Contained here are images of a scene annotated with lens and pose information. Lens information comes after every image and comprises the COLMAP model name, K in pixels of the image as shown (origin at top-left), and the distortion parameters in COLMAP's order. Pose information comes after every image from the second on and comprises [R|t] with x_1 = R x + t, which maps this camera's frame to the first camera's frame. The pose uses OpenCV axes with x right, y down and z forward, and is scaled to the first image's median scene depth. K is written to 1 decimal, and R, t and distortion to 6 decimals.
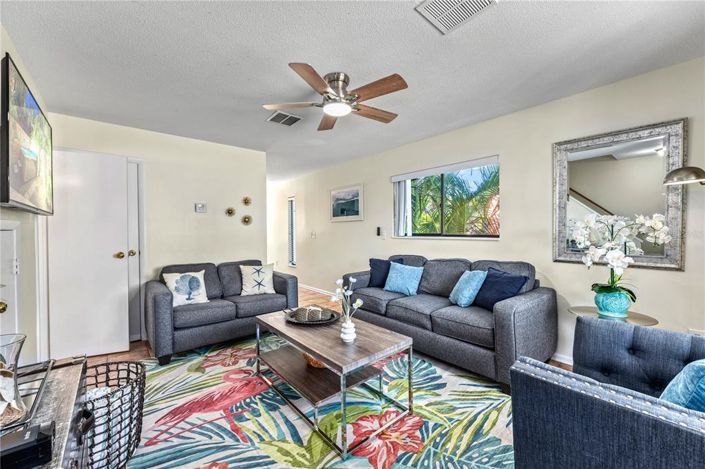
lens RADIAL K [[283.8, 0, 353.5], [0, 283.8, 235.7], [0, 0, 1]] dist [-0.002586, -0.000227]
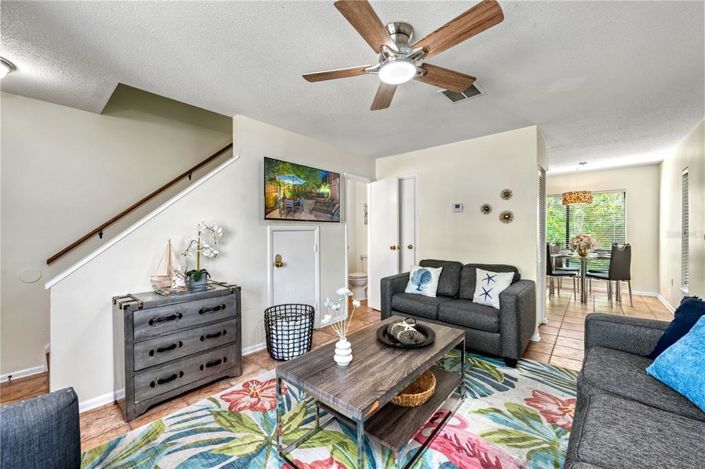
lens RADIAL K [[280.4, 0, 351.6], [0, 280.4, 232.3], [0, 0, 1]] dist [-0.000086, -0.000088]
pose [[0.134925, 0.010581, -0.990799, 0.688143], [-0.006066, 0.999933, 0.009852, -0.026811], [0.990837, 0.004681, 0.134980, 0.771198]]
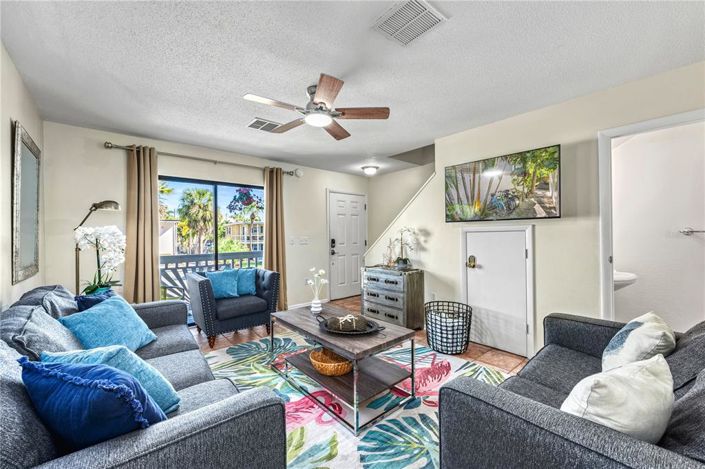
lens RADIAL K [[280.4, 0, 351.6], [0, 280.4, 232.3], [0, 0, 1]] dist [-0.000086, -0.000088]
pose [[-0.999870, 0.015649, 0.003944, -0.172265], [0.015651, 0.999877, 0.000302, -0.026337], [-0.003939, 0.000364, -0.999992, 2.038629]]
